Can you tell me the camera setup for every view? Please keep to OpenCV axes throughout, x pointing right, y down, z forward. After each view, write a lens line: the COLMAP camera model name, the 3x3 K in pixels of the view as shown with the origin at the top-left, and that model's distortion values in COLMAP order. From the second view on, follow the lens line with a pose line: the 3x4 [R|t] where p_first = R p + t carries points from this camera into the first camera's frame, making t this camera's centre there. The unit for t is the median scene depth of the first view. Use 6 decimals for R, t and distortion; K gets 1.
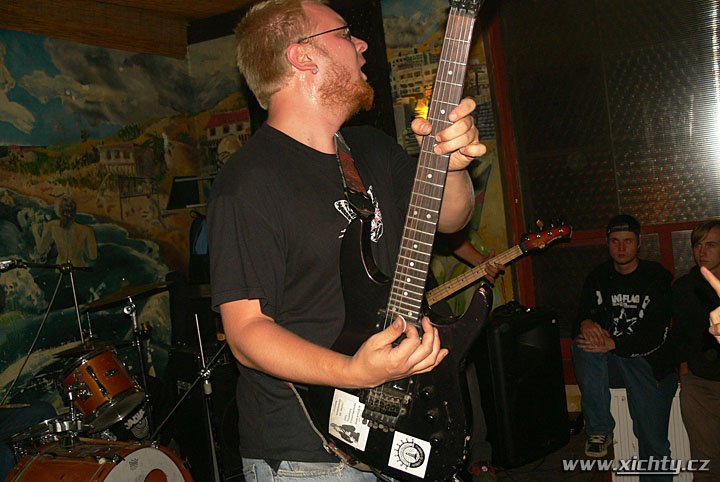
lens RADIAL K [[748.6, 0, 360.0], [0, 748.6, 241.0], [0, 0, 1]] dist [-0.208039, 0.237033]
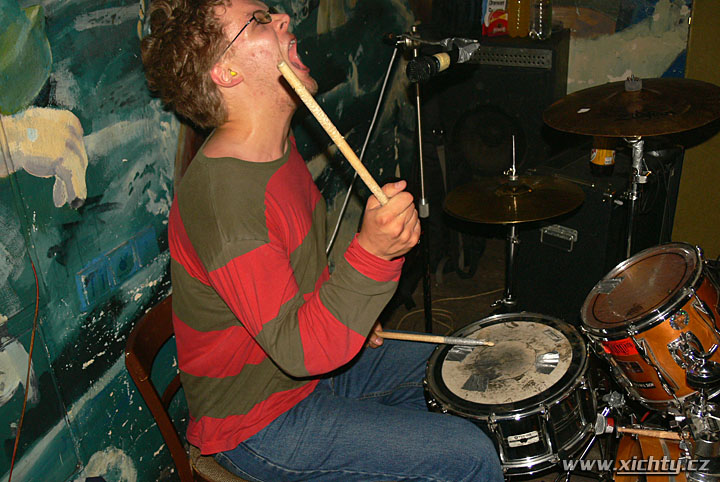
lens RADIAL K [[748.6, 0, 360.0], [0, 748.6, 241.0], [0, 0, 1]] dist [-0.208039, 0.237033]
pose [[0.996506, 0.027188, 0.078978, -0.391652], [-0.055112, 0.924533, 0.377097, -0.025982], [-0.062765, -0.380132, 0.922800, 0.347336]]
